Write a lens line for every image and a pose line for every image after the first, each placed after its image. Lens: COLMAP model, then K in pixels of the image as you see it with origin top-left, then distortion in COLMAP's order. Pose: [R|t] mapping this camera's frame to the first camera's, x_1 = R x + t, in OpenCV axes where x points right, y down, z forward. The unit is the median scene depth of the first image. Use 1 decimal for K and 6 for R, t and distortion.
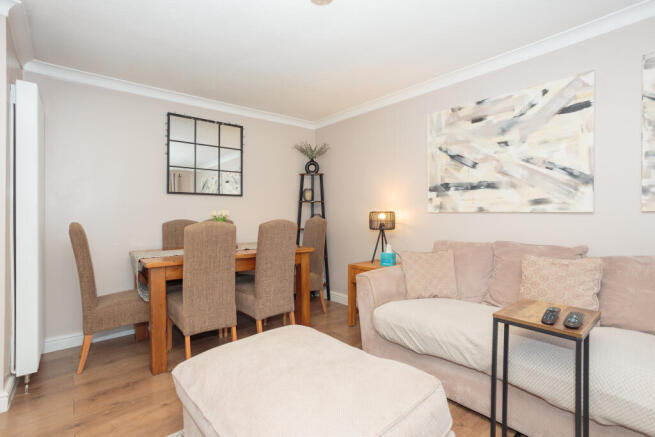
lens RADIAL K [[321.3, 0, 324.3], [0, 321.3, 216.7], [0, 0, 1]] dist [-0.033454, 0.012796]
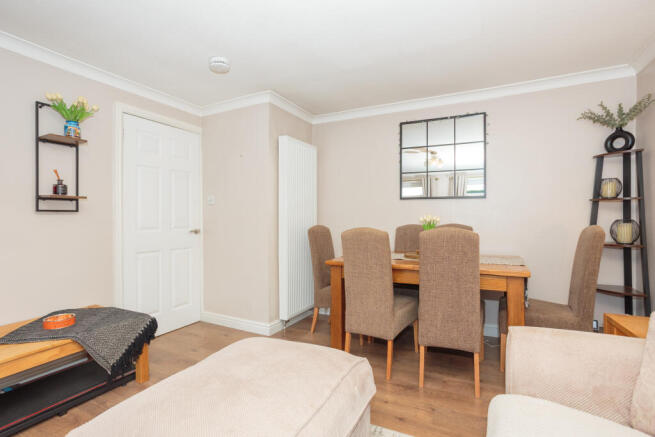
lens RADIAL K [[321.3, 0, 323.8], [0, 321.3, 216.9], [0, 0, 1]] dist [-0.033454, 0.012796]
pose [[0.394118, 0.000014, -0.919060, 0.776790], [-0.008347, 0.999959, -0.003564, -0.018183], [0.919022, 0.009076, 0.394102, 0.703705]]
